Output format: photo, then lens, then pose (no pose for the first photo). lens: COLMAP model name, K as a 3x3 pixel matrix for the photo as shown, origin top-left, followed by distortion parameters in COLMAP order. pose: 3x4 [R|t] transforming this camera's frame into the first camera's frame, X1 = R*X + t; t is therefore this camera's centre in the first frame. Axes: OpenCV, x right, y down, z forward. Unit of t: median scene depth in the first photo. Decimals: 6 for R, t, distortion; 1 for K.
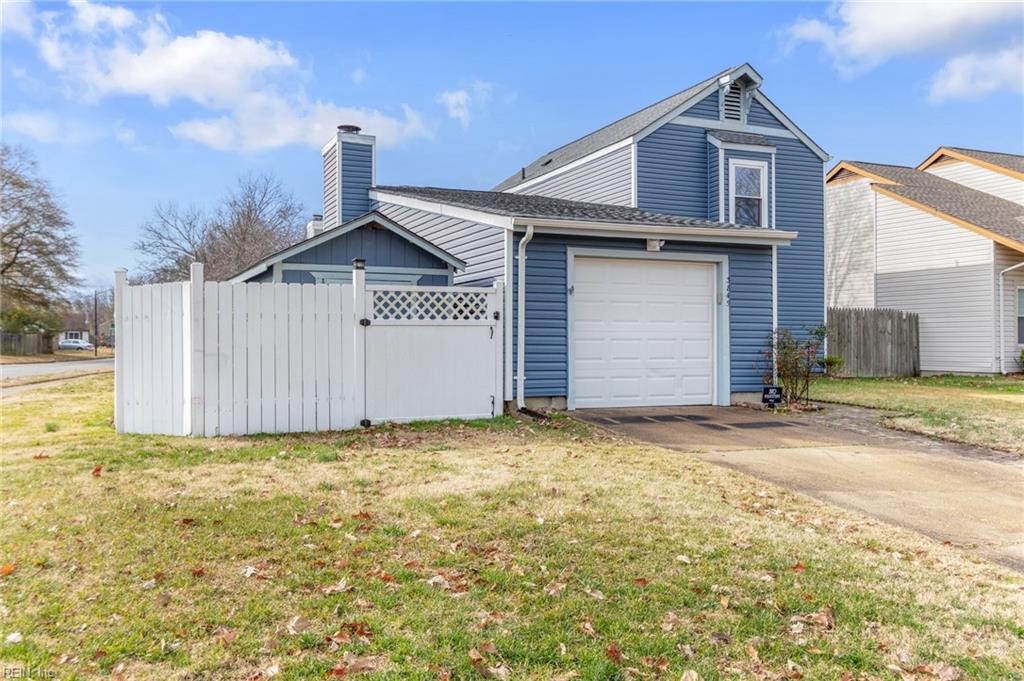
lens RADIAL K [[898.3, 0, 512.0], [0, 898.3, 340.1], [0, 0, 1]] dist [-0.001767, -0.000528]
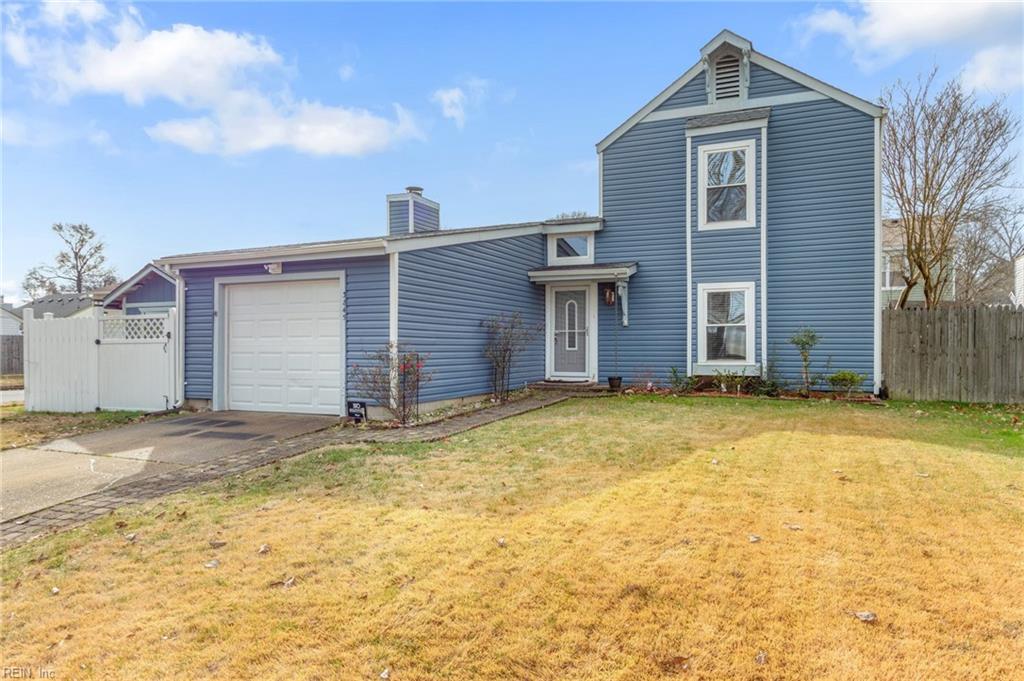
lens RADIAL K [[698.1, 0, 518.3], [0, 698.1, 362.3], [0, 0, 1]] dist [-0.008339, -0.001952]
pose [[0.670275, 0.012237, -0.742012, 0.961404], [0.003056, 0.999810, 0.019249, -0.004551], [0.742106, -0.015170, 0.670110, 0.612652]]
